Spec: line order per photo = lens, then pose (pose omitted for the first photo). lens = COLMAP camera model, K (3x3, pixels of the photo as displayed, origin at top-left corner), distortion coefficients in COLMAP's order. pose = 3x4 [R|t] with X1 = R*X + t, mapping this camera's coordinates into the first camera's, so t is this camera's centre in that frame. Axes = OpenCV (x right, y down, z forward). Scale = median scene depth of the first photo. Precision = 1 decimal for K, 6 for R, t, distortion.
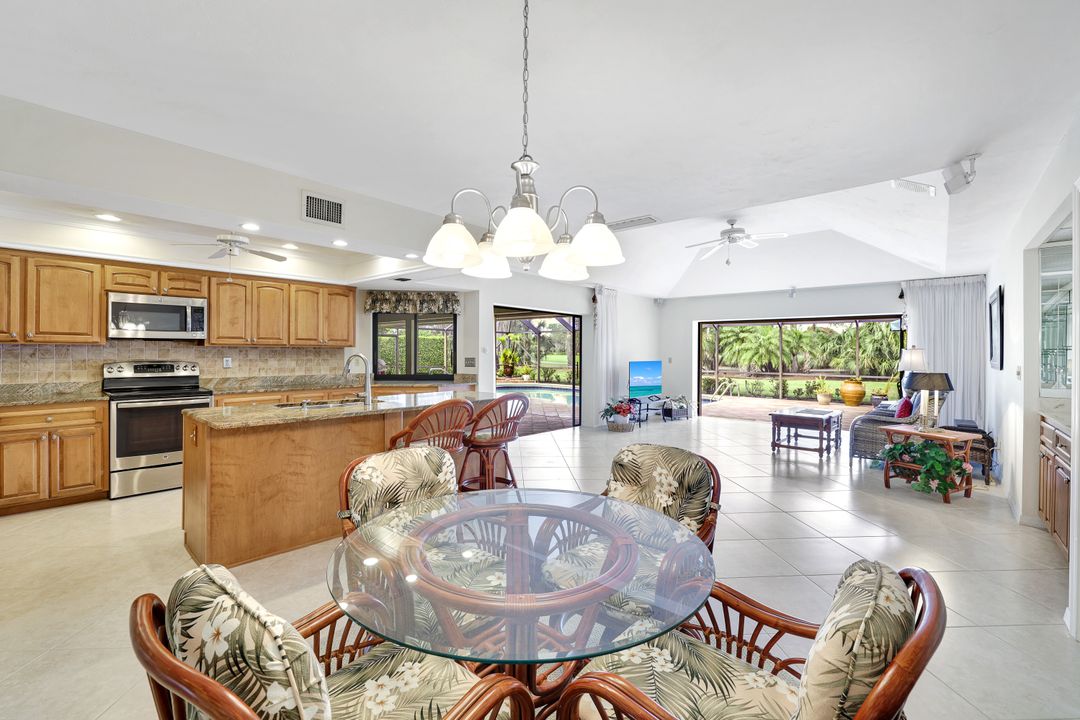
lens RADIAL K [[459.0, 0, 532.0], [0, 459.0, 352.4], [0, 0, 1]] dist [-0.020473, 0.000327]
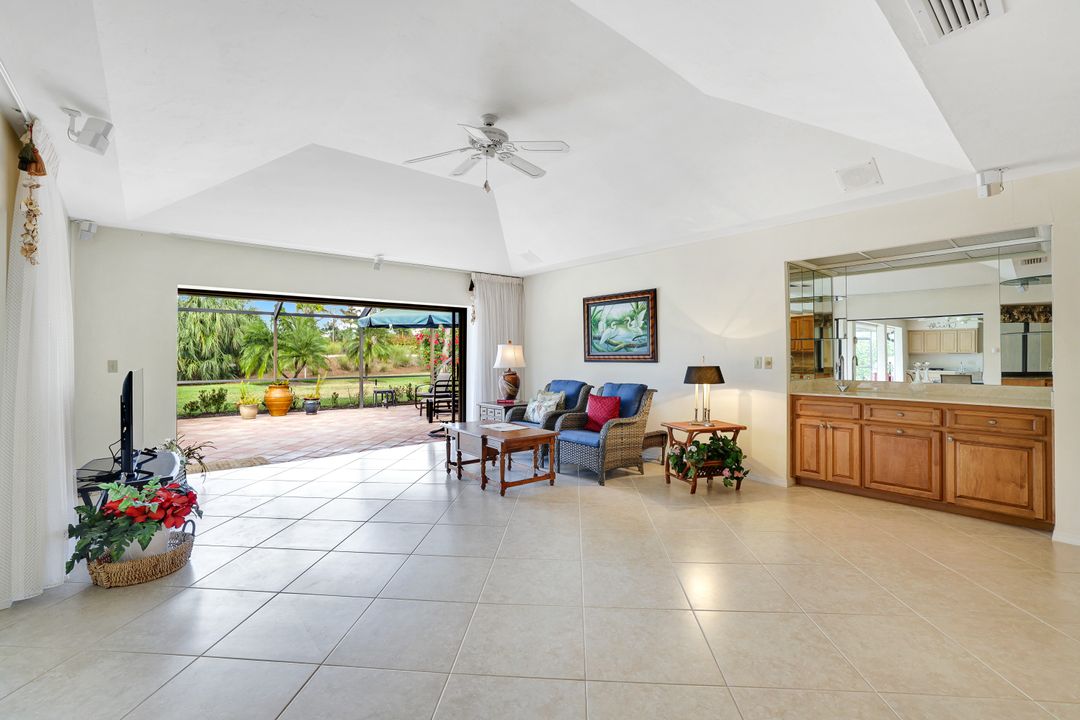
lens RADIAL K [[459.0, 0, 532.0], [0, 459.0, 352.4], [0, 0, 1]] dist [-0.020473, 0.000327]
pose [[0.127621, -0.003897, 0.991815, -0.149252], [0.009203, 0.999954, 0.002745, 0.010770], [-0.991780, 0.008777, 0.127651, 0.955515]]
